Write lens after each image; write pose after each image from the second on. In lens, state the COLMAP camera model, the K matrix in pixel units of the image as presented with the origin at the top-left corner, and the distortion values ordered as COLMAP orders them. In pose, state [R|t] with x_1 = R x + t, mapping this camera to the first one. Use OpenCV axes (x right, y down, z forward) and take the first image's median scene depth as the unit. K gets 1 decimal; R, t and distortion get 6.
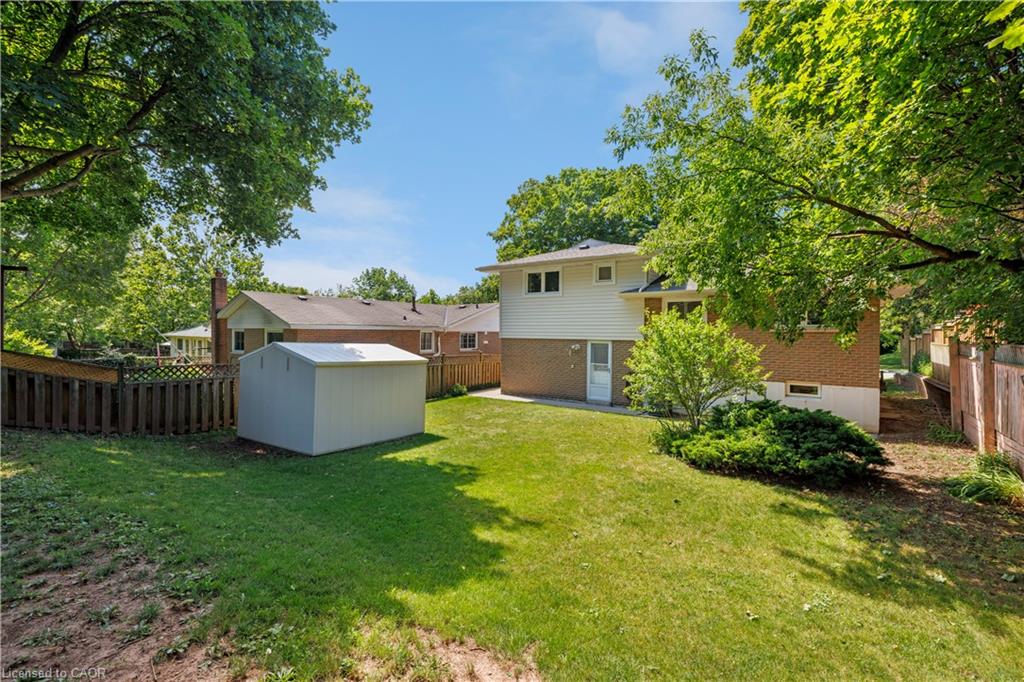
lens RADIAL K [[420.7, 0, 512.0], [0, 420.7, 330.1], [0, 0, 1]] dist [-0.000781, -0.000176]
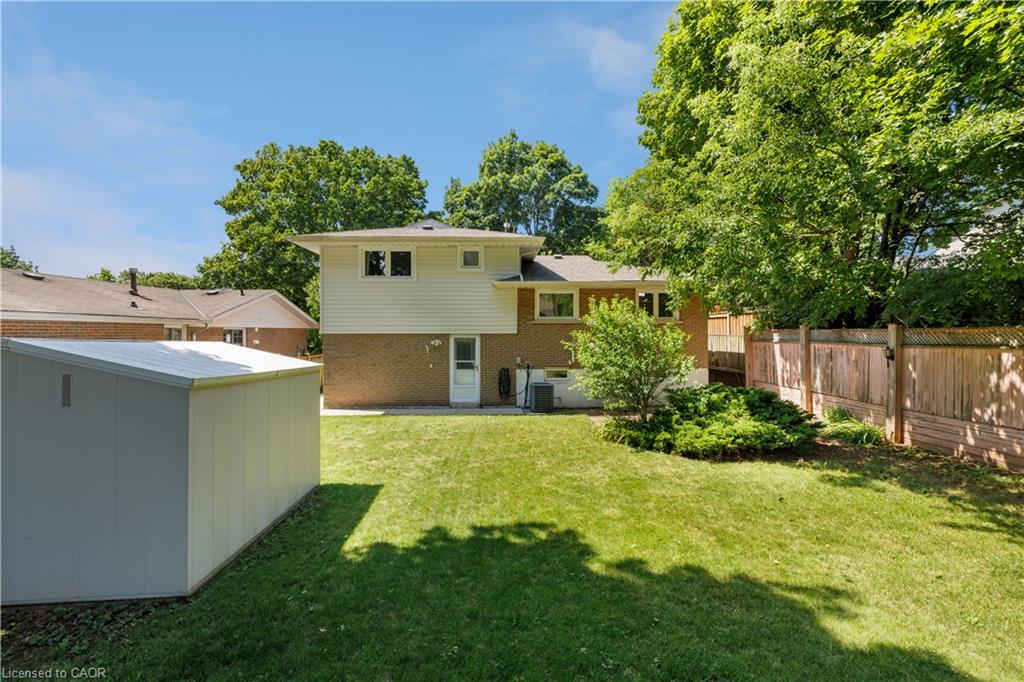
lens RADIAL K [[420.7, 0, 512.0], [0, 420.7, 330.1], [0, 0, 1]] dist [-0.000781, -0.000176]
pose [[0.805888, -0.005048, 0.592047, -0.235428], [0.004168, 0.999987, 0.002853, 0.013129], [-0.592054, 0.000168, 0.805899, 0.233181]]
